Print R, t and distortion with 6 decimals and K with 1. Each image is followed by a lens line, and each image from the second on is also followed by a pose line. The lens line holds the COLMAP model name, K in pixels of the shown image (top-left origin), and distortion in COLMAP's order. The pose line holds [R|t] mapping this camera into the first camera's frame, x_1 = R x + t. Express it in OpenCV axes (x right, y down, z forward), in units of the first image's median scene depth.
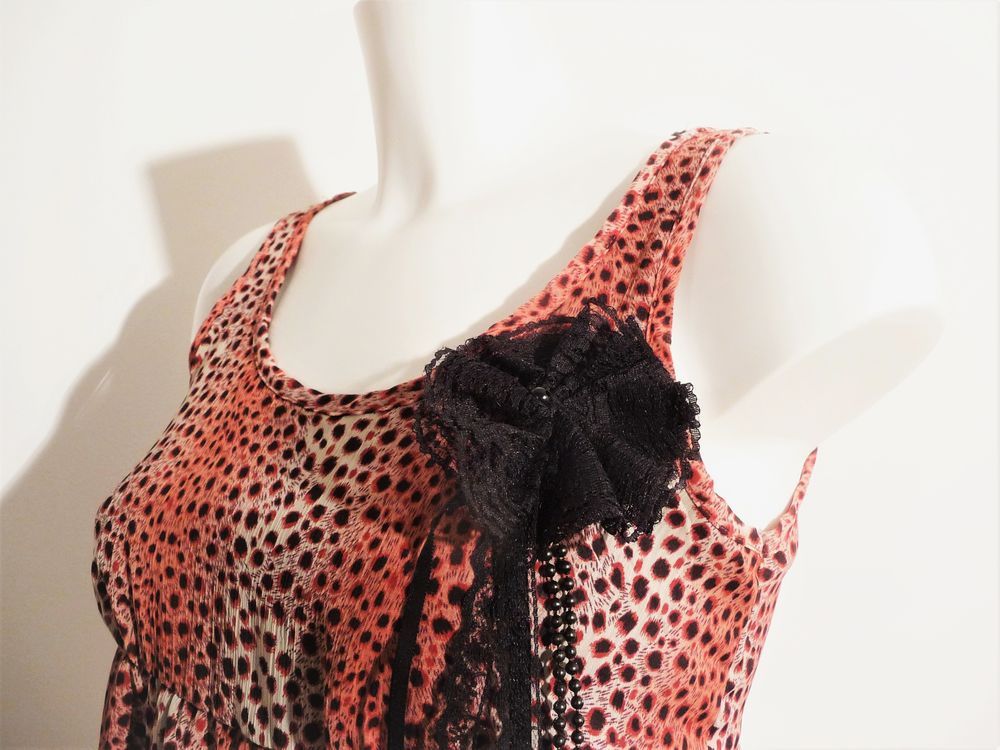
lens RADIAL K [[892.7, 0, 500.0], [0, 892.7, 375.0], [0, 0, 1]] dist [-0.061478, 0.061383]
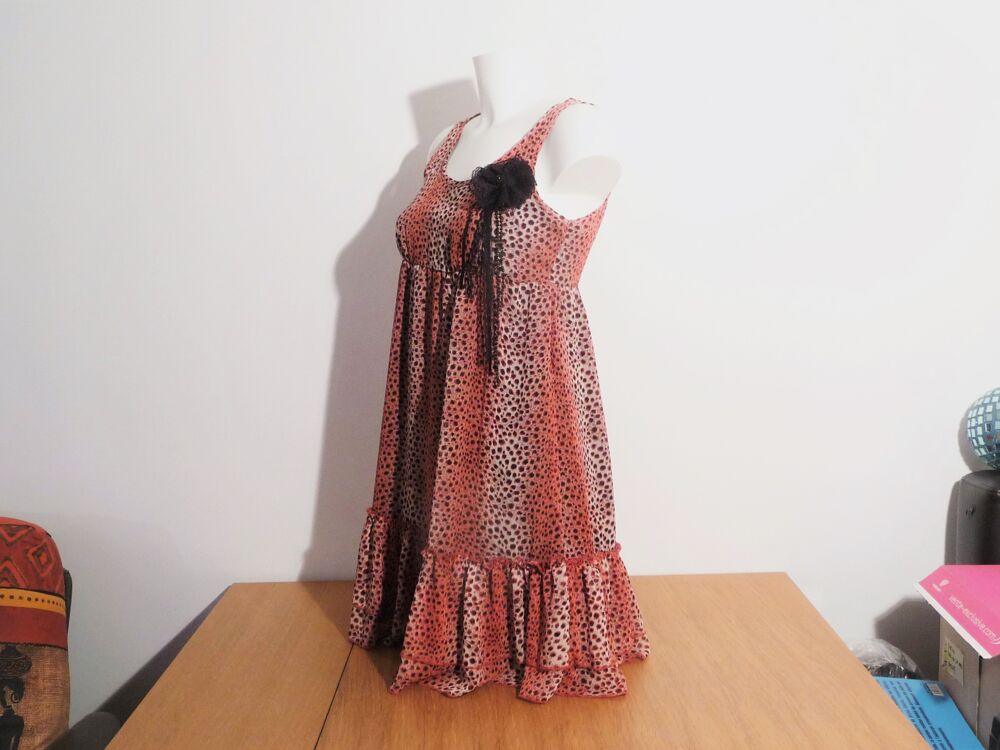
lens RADIAL K [[892.7, 0, 500.0], [0, 892.7, 375.0], [0, 0, 1]] dist [-0.061478, 0.061383]
pose [[0.961213, 0.054311, -0.270407, 1.130567], [-0.008417, 0.985740, 0.168065, 0.214338], [0.275678, -0.159271, 0.947963, -2.857239]]
